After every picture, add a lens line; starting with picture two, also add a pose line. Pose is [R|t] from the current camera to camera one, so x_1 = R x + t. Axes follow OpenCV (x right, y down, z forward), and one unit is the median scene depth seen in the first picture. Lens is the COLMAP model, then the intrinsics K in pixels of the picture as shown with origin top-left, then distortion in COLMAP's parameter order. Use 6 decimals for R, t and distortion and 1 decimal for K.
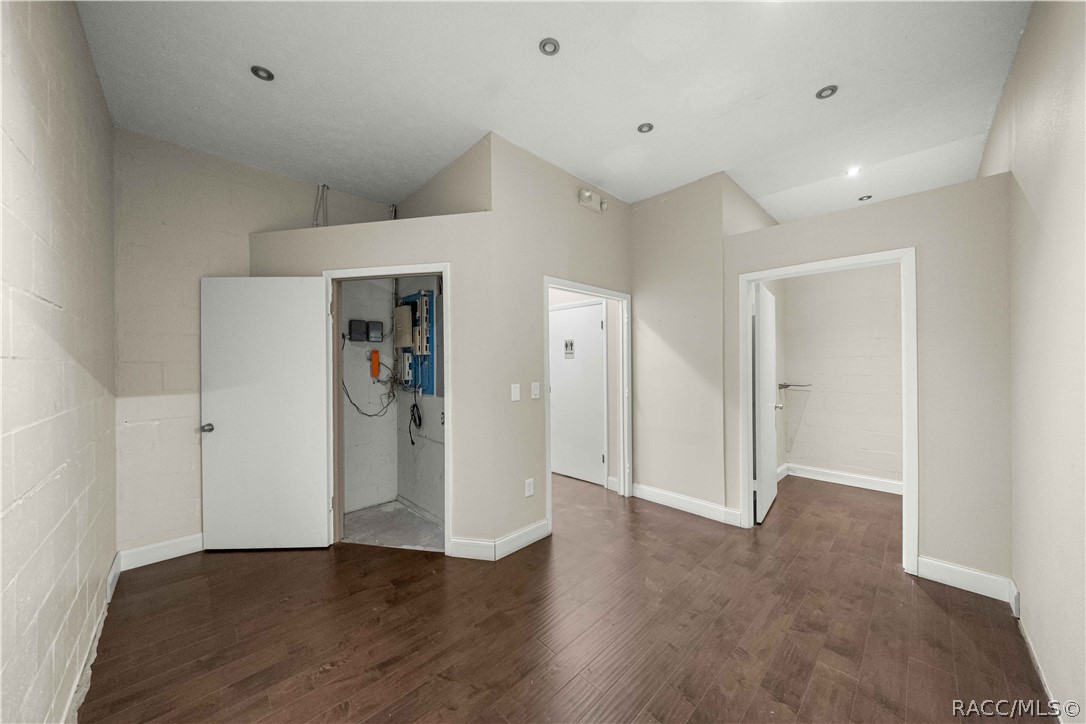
lens RADIAL K [[375.5, 0, 544.0], [0, 375.5, 362.5], [0, 0, 1]] dist [-0.002554, 0.000054]
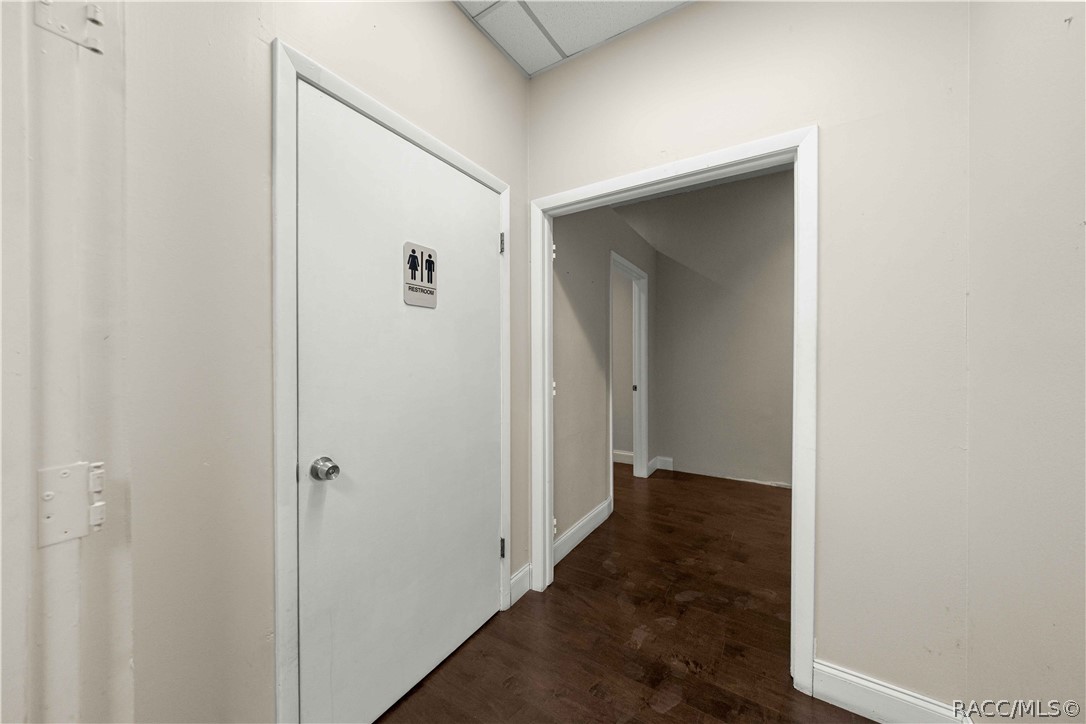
lens RADIAL K [[377.2, 0, 537.6], [0, 377.2, 351.2], [0, 0, 1]] dist [-0.001450, 0.000396]
pose [[-0.216523, 0.015587, 0.976153, -0.285241], [0.001646, 0.999877, -0.015601, 0.035043], [-0.976276, -0.001771, -0.216523, 1.054622]]
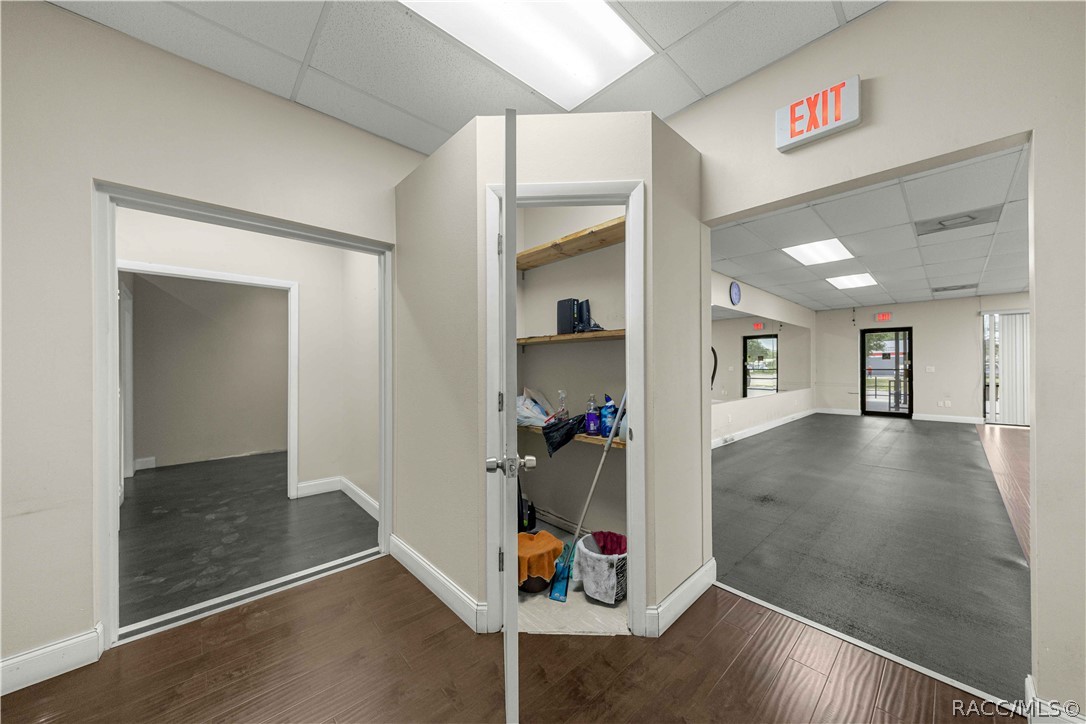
lens RADIAL K [[377.2, 0, 545.6], [0, 377.2, 368.5], [0, 0, 1]] dist [-0.001450, 0.000396]
pose [[-0.999565, 0.004500, 0.029158, -0.614132], [0.004628, 0.999980, 0.004336, 0.032435], [-0.029138, 0.004469, -0.999565, 1.604078]]
